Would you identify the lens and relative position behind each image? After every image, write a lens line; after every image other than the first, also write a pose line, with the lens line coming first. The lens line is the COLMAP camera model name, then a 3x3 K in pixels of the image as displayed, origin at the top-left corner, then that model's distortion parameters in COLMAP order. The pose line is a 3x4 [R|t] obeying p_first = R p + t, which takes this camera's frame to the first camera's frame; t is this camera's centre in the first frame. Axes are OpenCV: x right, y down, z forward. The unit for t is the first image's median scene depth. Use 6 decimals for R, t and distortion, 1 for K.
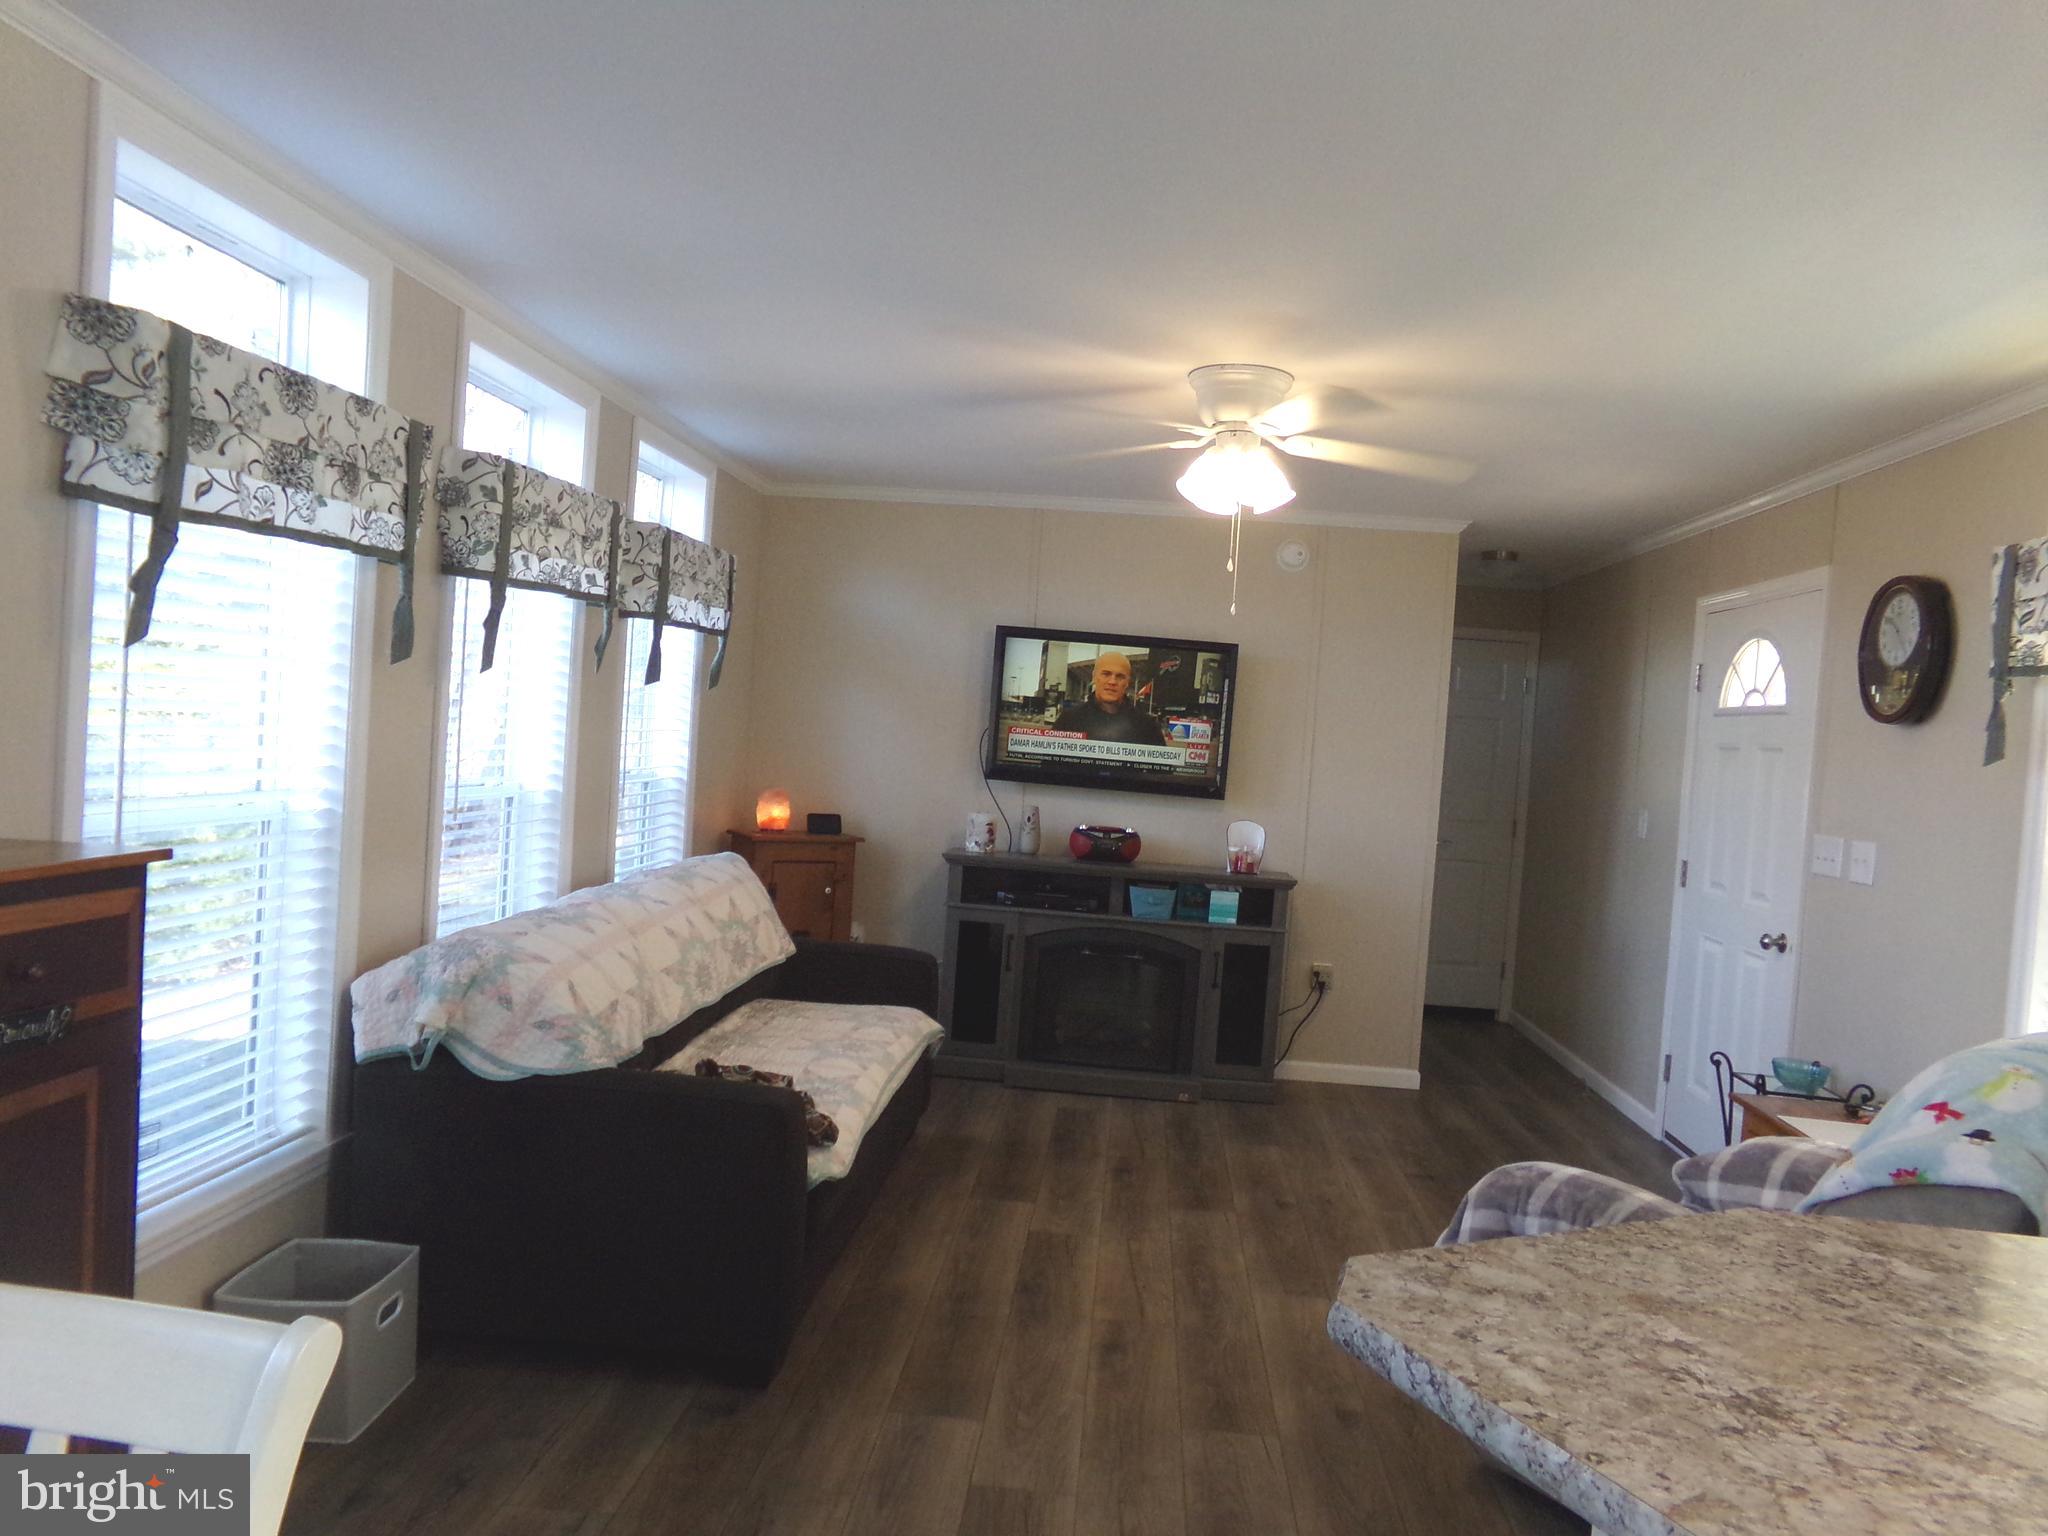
lens RADIAL K [[1422.8, 0, 1022.0], [0, 1422.8, 789.8], [0, 0, 1]] dist [-0.097148, 0.141992]
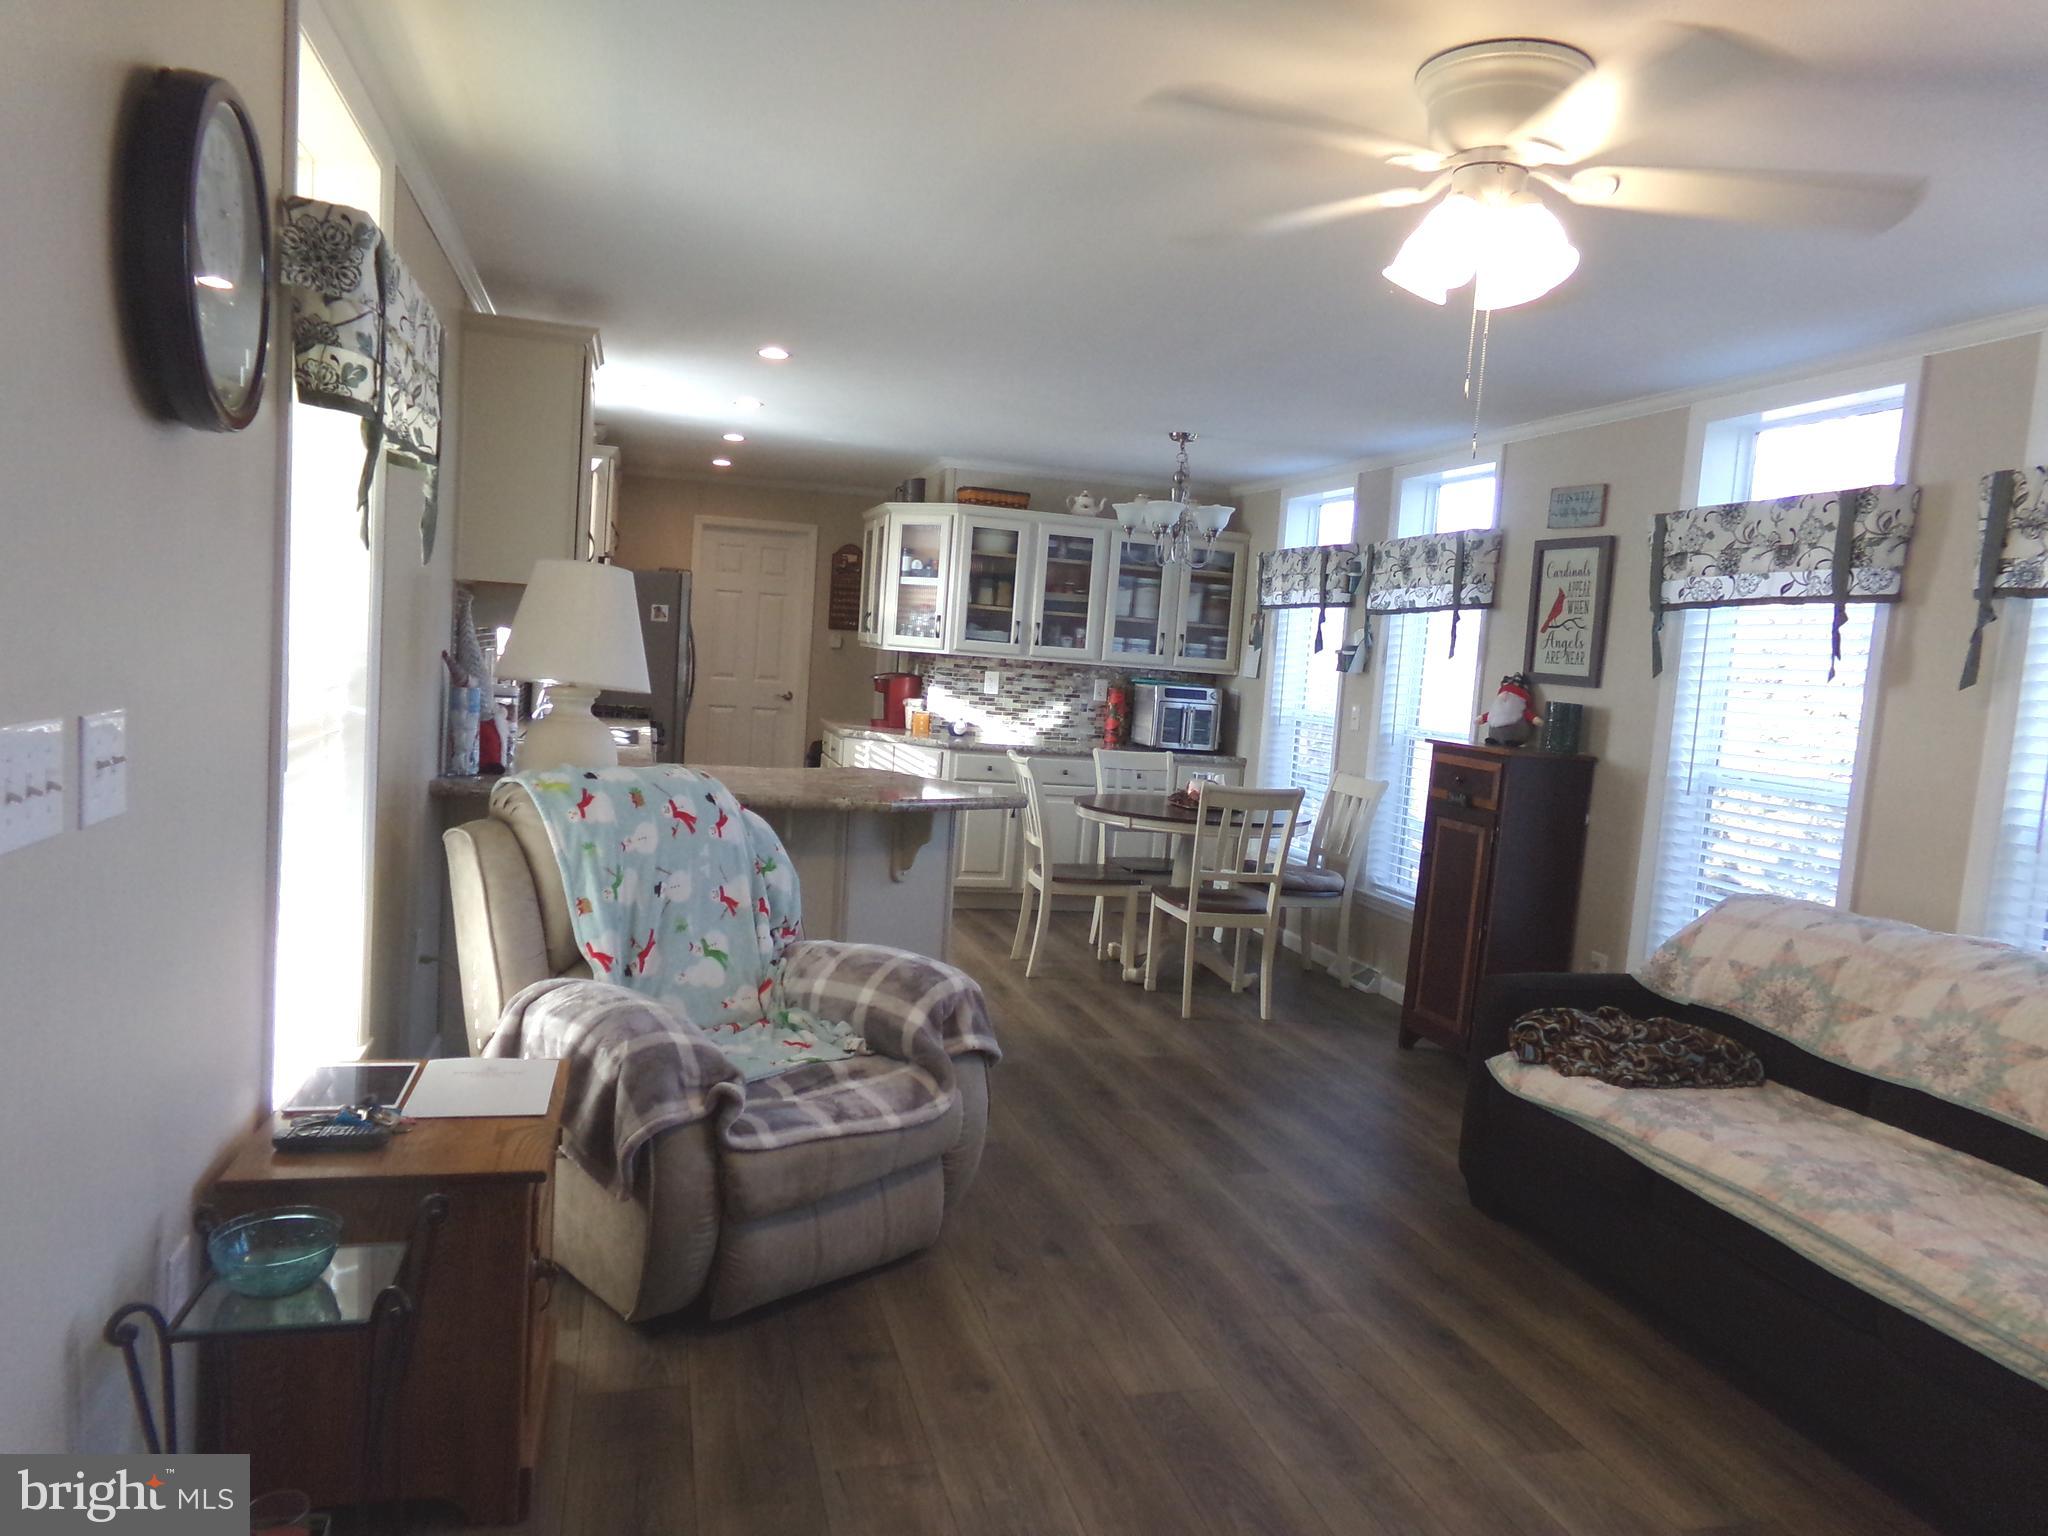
lens RADIAL K [[1436.0, 0, 1032.0], [0, 1436.0, 761.4], [0, 0, 1]] dist [0.008222, 0.057403]
pose [[-0.928149, -0.103544, -0.357516, 0.574667], [-0.148112, 0.983948, 0.099543, -0.035789], [0.341470, 0.145343, -0.928587, 1.652596]]
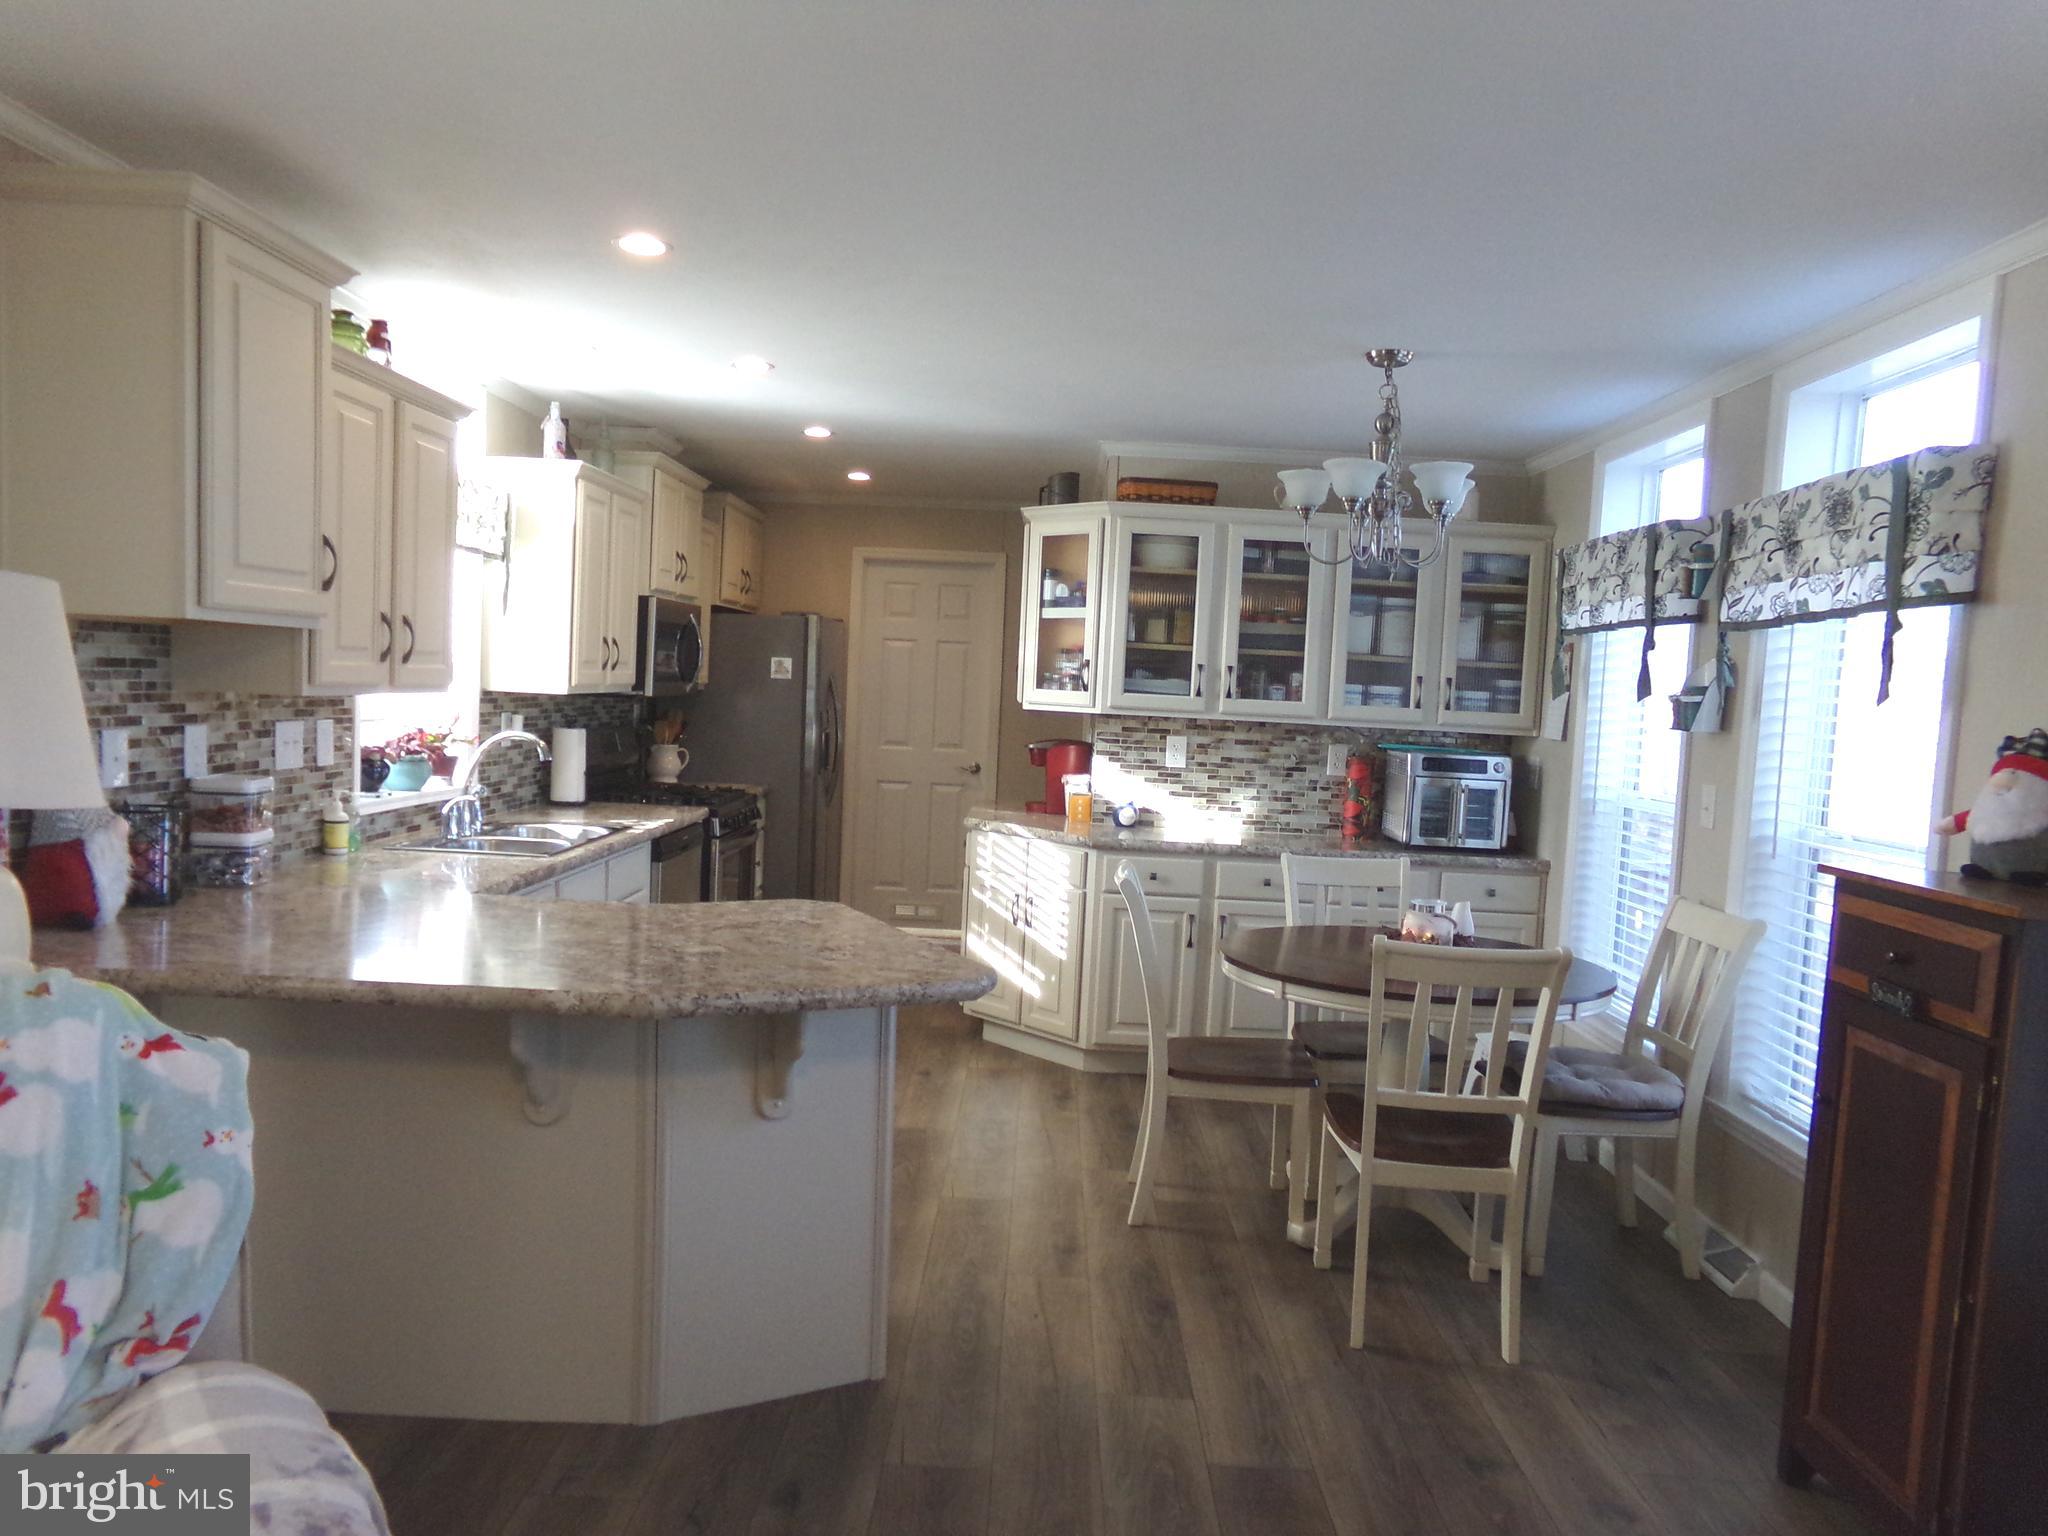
lens RADIAL K [[1405.7, 0, 1029.5], [0, 1405.7, 787.3], [0, 0, 1]] dist [-0.056290, 0.093350]
pose [[-0.990845, -0.108848, -0.079864, 0.133153], [-0.117541, 0.986534, 0.113729, -0.044290], [0.066409, 0.122076, -0.990297, 1.086433]]
